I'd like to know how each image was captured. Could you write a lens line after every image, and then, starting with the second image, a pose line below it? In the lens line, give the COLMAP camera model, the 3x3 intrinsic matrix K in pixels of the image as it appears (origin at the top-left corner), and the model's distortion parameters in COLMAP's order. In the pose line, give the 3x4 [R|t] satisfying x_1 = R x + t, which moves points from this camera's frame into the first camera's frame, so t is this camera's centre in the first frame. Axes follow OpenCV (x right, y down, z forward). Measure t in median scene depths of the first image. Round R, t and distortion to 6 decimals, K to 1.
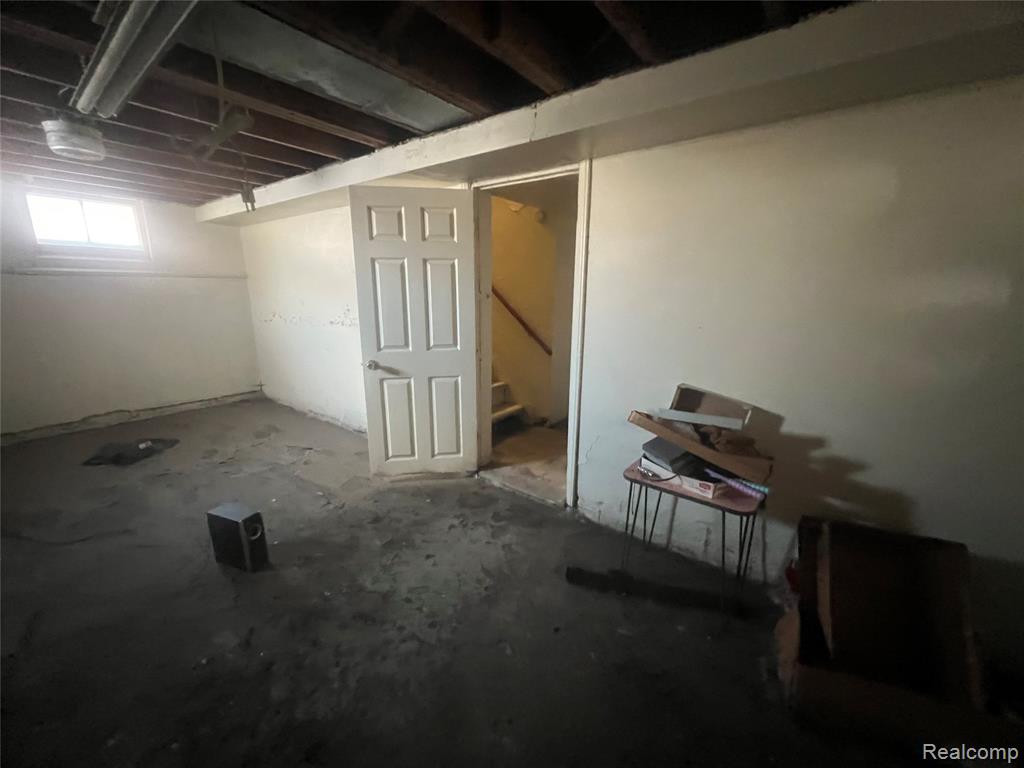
lens RADIAL K [[410.5, 0, 507.4], [0, 410.5, 382.9], [0, 0, 1]] dist [-0.000929, 0.000895]
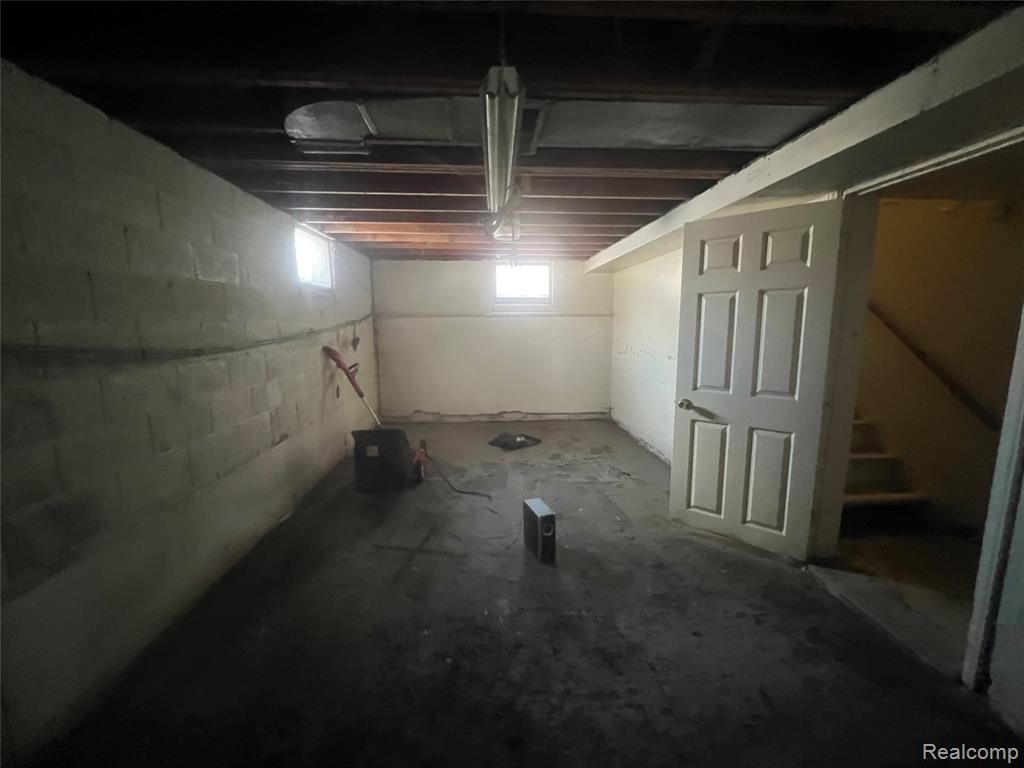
lens RADIAL K [[410.5, 0, 512.3], [0, 410.5, 383.1], [0, 0, 1]] dist [-0.000929, 0.000895]
pose [[0.658566, 0.101244, -0.745681, 0.112357], [-0.161724, 0.986796, -0.008849, -0.017744], [0.734940, 0.126422, 0.666244, 0.066751]]
